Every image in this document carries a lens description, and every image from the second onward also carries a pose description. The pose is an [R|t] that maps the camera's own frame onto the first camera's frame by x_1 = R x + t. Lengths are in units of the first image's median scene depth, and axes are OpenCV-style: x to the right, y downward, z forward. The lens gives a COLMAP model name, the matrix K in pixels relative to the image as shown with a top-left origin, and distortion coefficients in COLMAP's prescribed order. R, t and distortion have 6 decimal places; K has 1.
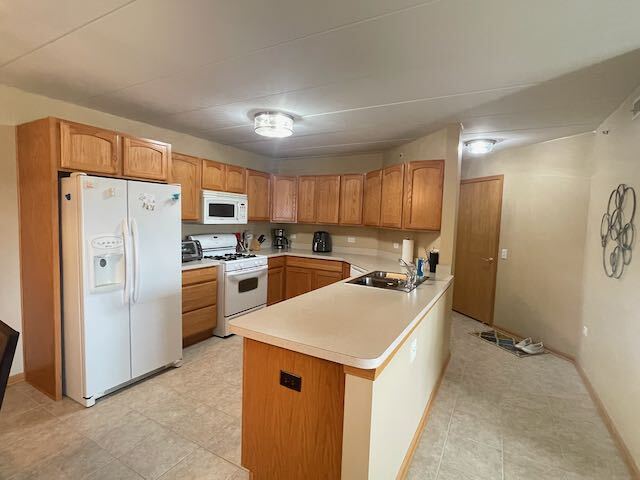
lens RADIAL K [[325.9, 0, 319.3], [0, 325.9, 240.7], [0, 0, 1]] dist [-0.006737, 0.000955]
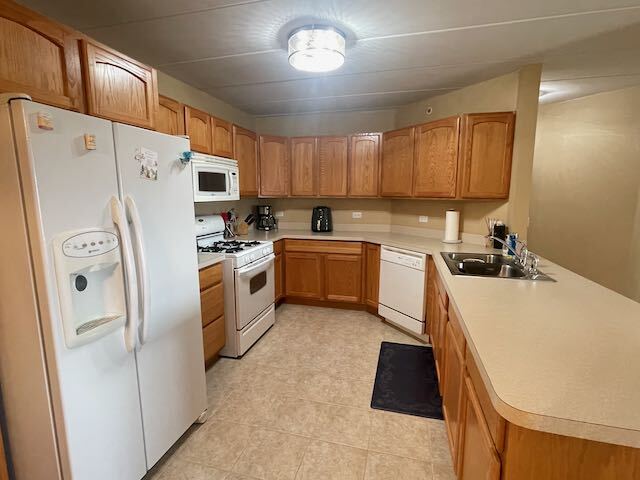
lens RADIAL K [[325.9, 0, 320.5], [0, 325.9, 240.7], [0, 0, 1]] dist [-0.006737, 0.000955]
pose [[0.967007, -0.069200, 0.245172, -0.266201], [0.050089, 0.995261, 0.083349, -0.014332], [-0.249778, -0.068319, 0.965890, 0.261467]]
